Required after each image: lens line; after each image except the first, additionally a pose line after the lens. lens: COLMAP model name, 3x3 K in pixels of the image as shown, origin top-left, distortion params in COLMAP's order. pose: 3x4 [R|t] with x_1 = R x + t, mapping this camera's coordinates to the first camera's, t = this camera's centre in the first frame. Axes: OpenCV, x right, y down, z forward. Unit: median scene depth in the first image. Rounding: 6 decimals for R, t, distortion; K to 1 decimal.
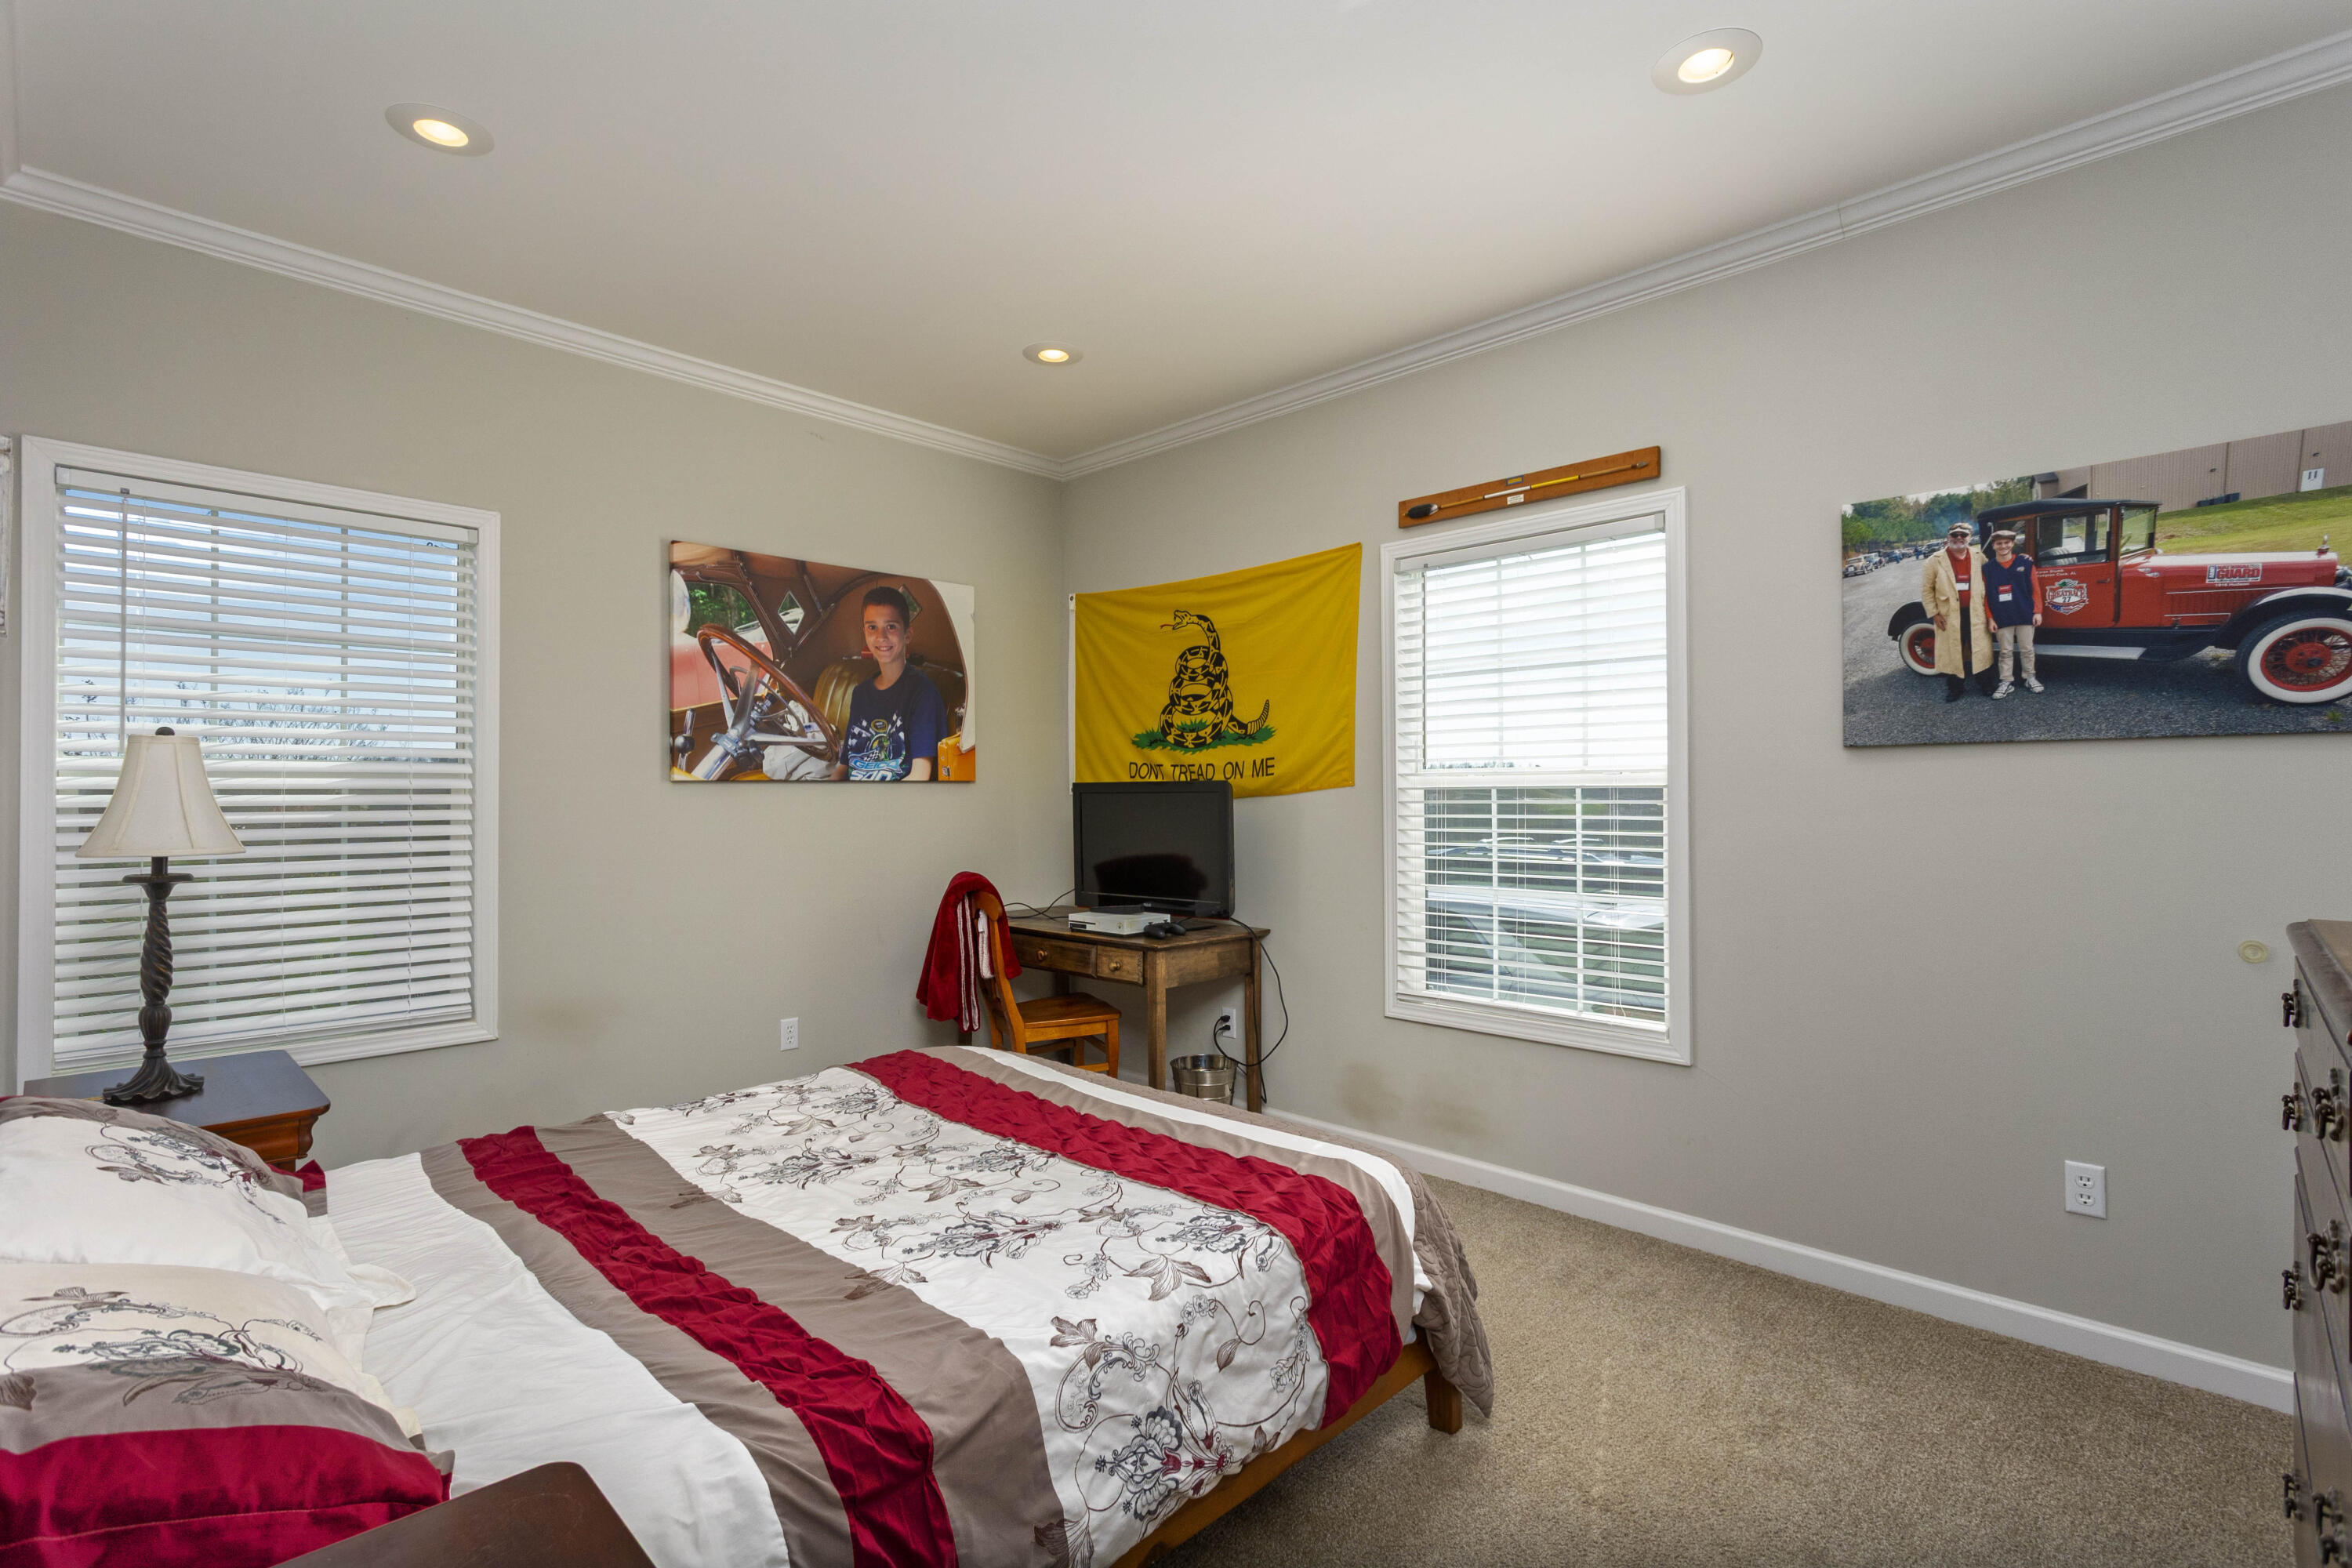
lens RADIAL K [[1098.5, 0, 1176.0], [0, 1098.5, 784.0], [0, 0, 1]] dist [-0.000558, 0.001625]
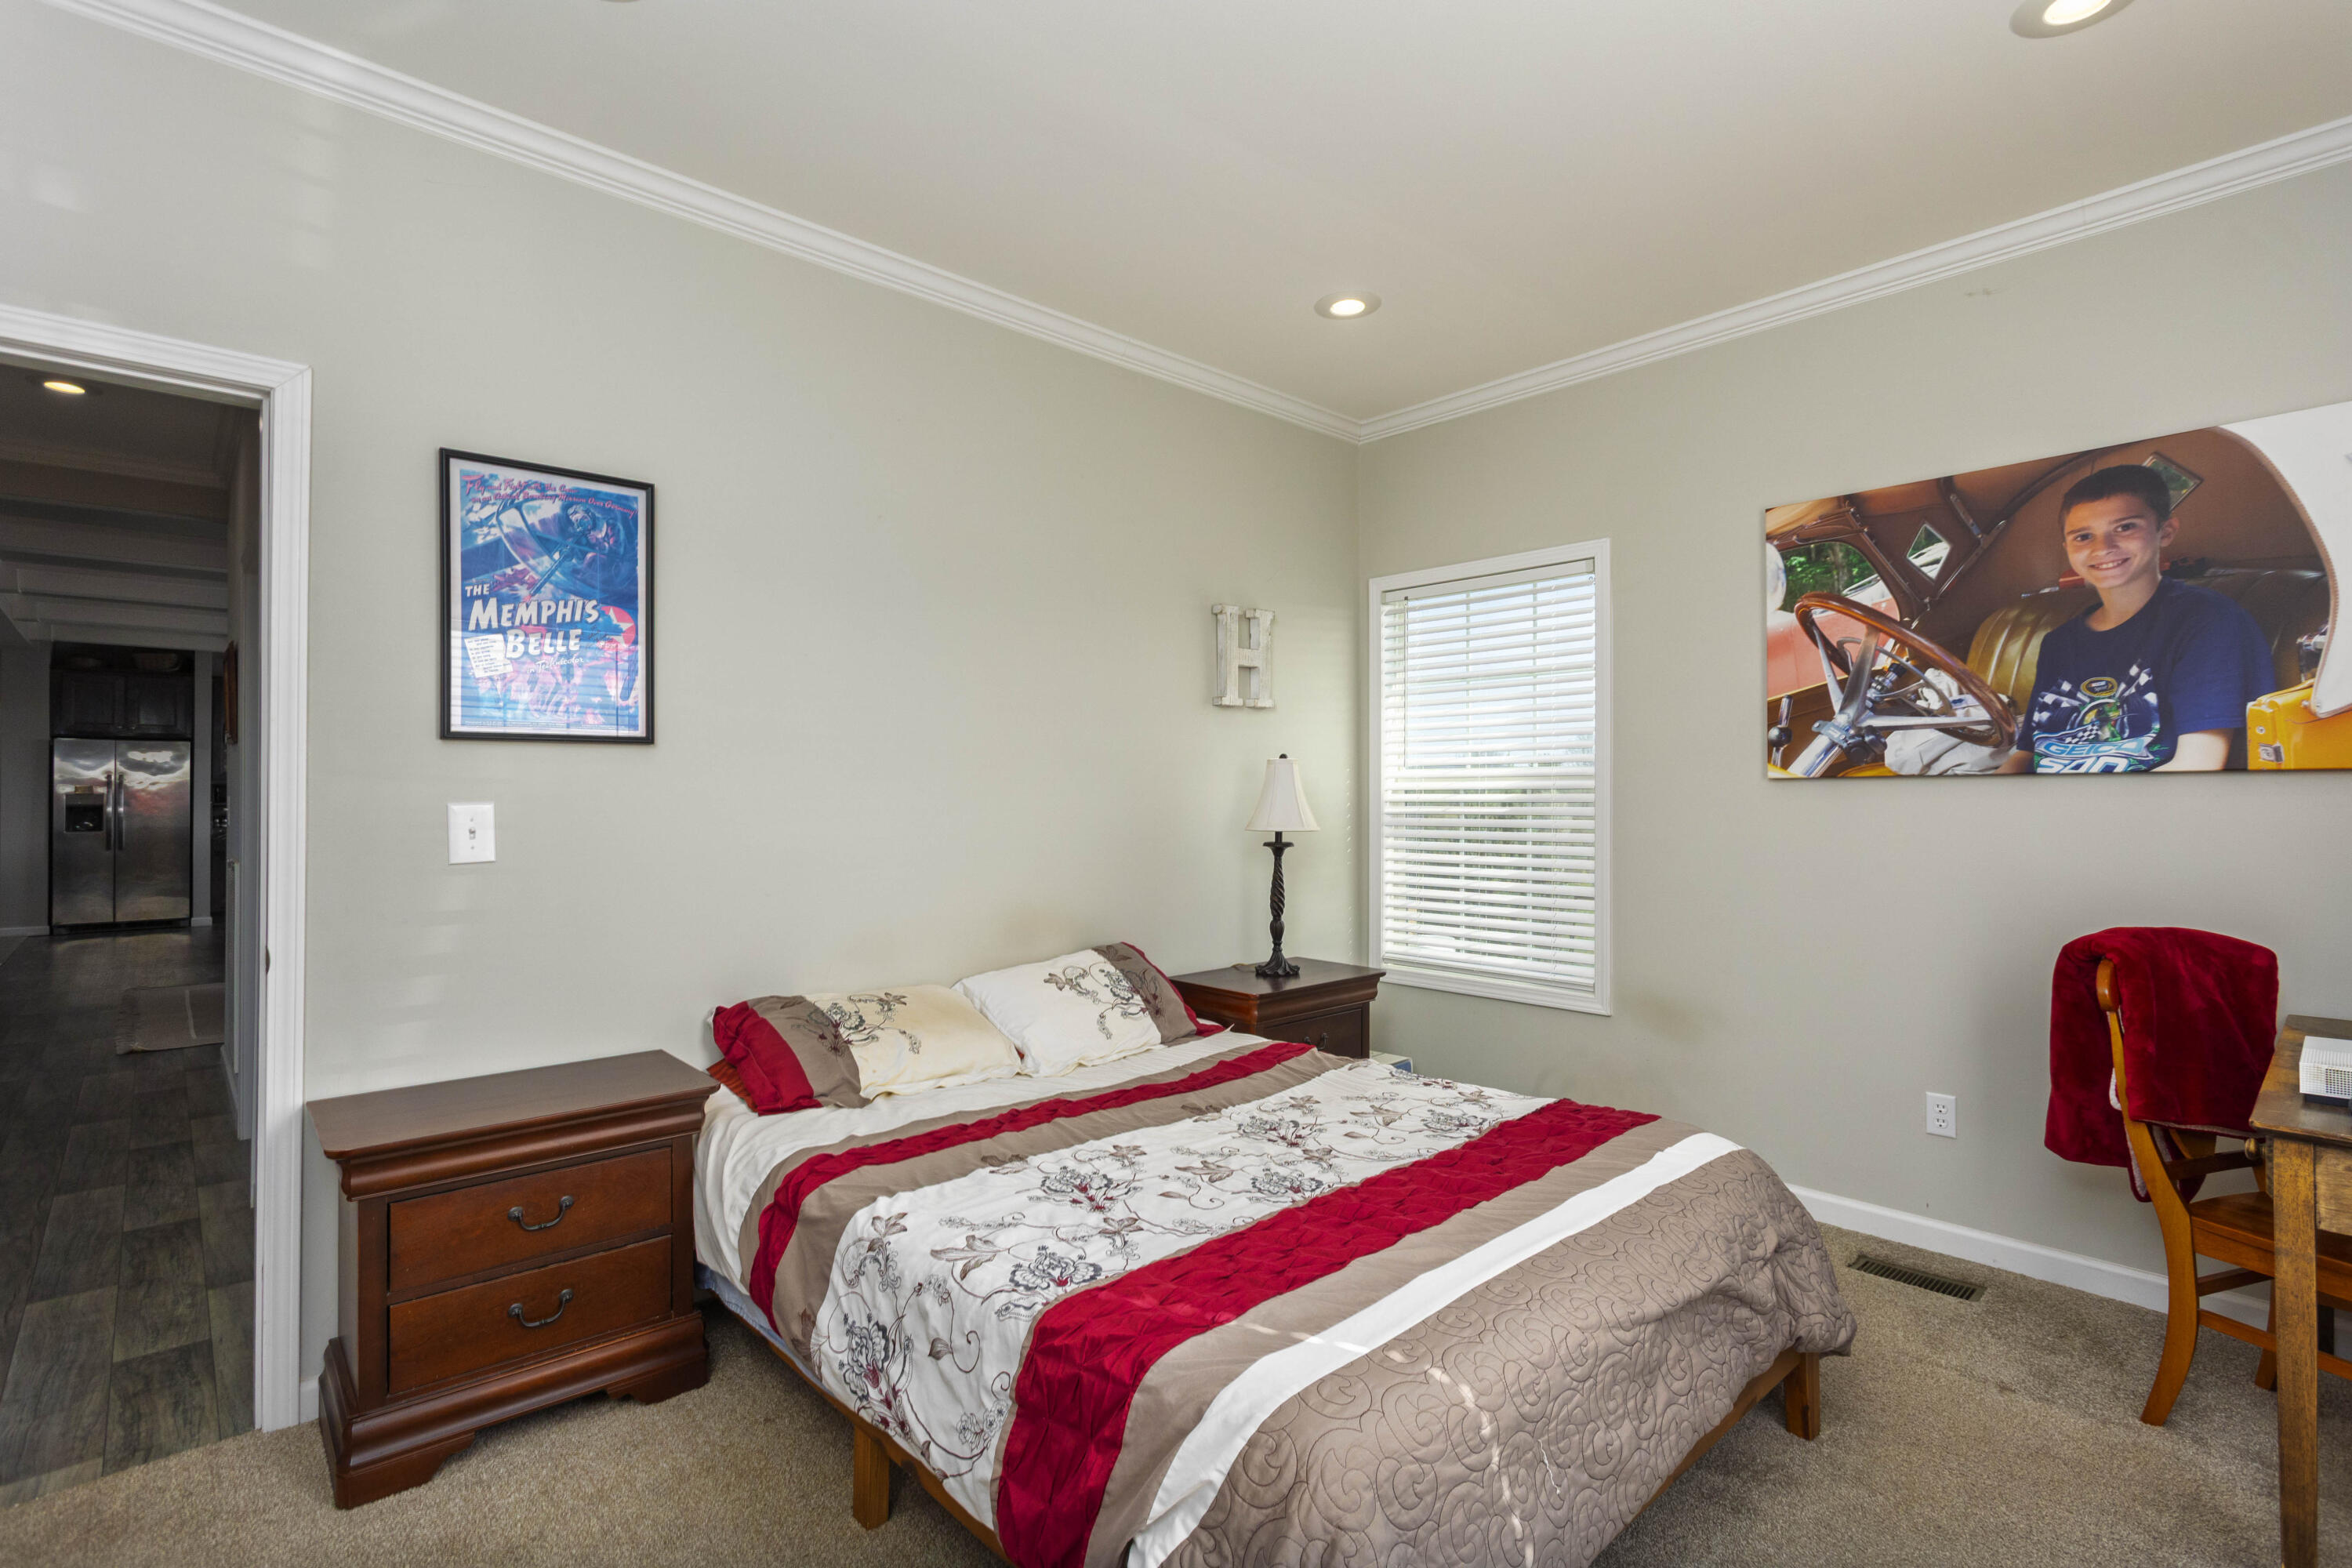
lens RADIAL K [[1117.3, 0, 1176.0], [0, 1117.3, 784.0], [0, 0, 1]] dist [0.012592, 0.000523]
pose [[-0.048438, -0.006092, -0.998808, 0.450392], [0.011335, 0.999914, -0.006649, 0.002050], [0.998762, -0.011644, -0.048365, 0.533680]]
